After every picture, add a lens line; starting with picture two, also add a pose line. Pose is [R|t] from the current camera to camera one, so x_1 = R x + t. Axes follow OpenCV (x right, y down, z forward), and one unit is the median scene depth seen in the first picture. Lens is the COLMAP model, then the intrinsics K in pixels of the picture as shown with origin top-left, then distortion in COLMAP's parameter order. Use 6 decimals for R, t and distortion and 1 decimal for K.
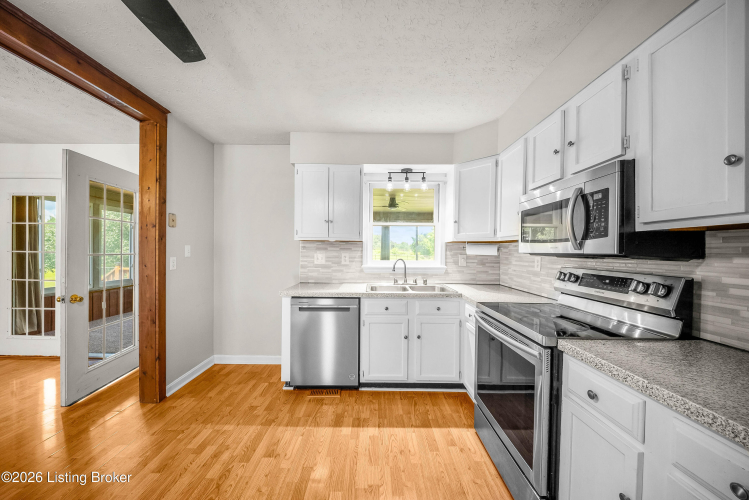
lens RADIAL K [[263.1, 0, 372.1], [0, 263.1, 251.5], [0, 0, 1]] dist [-0.002454, -0.002270]
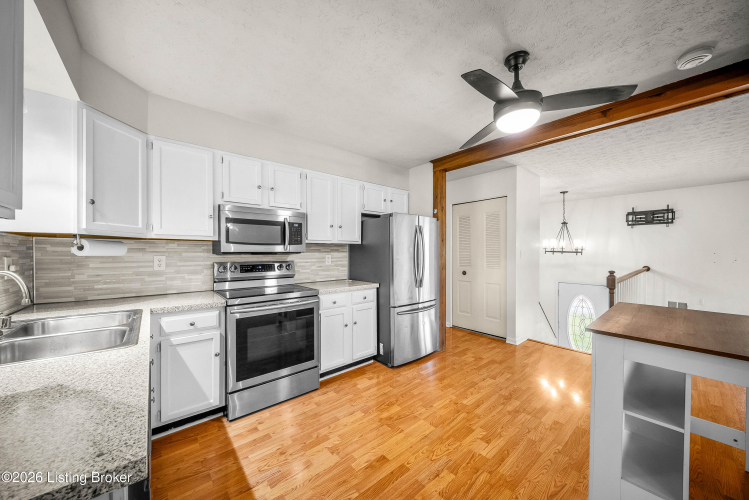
lens RADIAL K [[263.1, 0, 371.3], [0, 263.1, 253.6], [0, 0, 1]] dist [-0.002454, -0.002270]
pose [[-0.639983, -0.014229, 0.768258, -0.590051], [-0.004481, 0.999881, 0.014786, -0.006768], [-0.768376, 0.006020, -0.639970, 0.947299]]
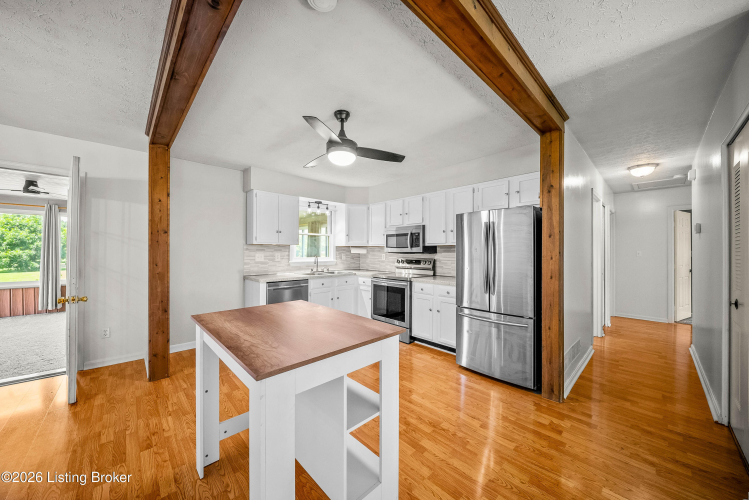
lens RADIAL K [[263.1, 0, 373.1], [0, 263.1, 250.5], [0, 0, 1]] dist [-0.002454, -0.002270]
pose [[0.724230, -0.001529, 0.689557, -0.869408], [0.003276, 0.999994, -0.001224, -0.005051], [-0.689551, 0.003145, 0.724230, -0.482450]]
